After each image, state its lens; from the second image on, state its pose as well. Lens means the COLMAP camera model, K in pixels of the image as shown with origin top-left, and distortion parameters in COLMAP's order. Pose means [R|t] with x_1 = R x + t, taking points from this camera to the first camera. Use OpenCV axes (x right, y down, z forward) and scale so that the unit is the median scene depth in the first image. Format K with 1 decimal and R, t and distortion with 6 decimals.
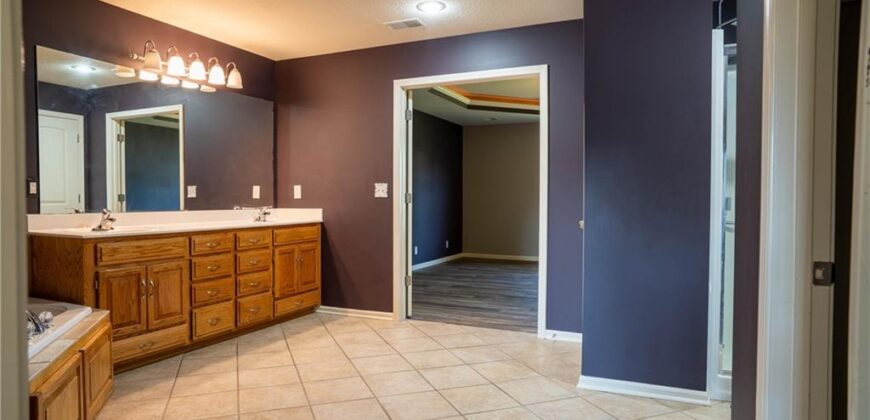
lens RADIAL K [[521.1, 0, 425.1], [0, 521.1, 214.7], [0, 0, 1]] dist [-0.070164, 0.053268]
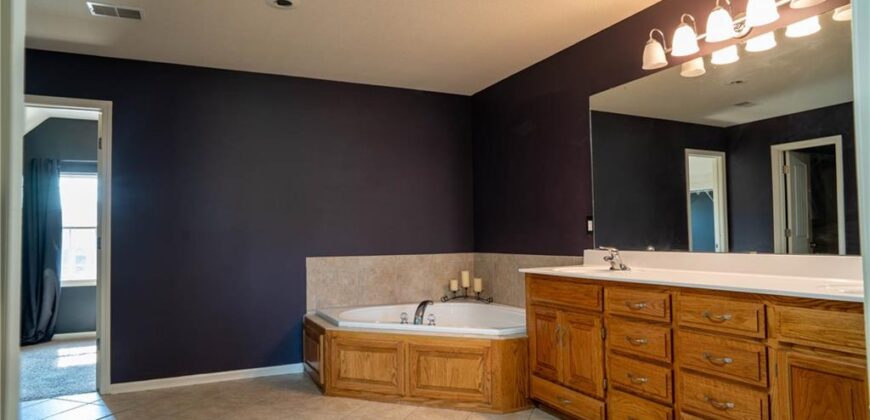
lens RADIAL K [[527.6, 0, 425.6], [0, 527.6, 214.5], [0, 0, 1]] dist [-0.067919, 0.051148]
pose [[-0.658774, -0.028595, -0.751797, 0.279135], [-0.012397, 0.999554, -0.027155, -0.037900], [0.752239, -0.008569, -0.658835, 1.275408]]
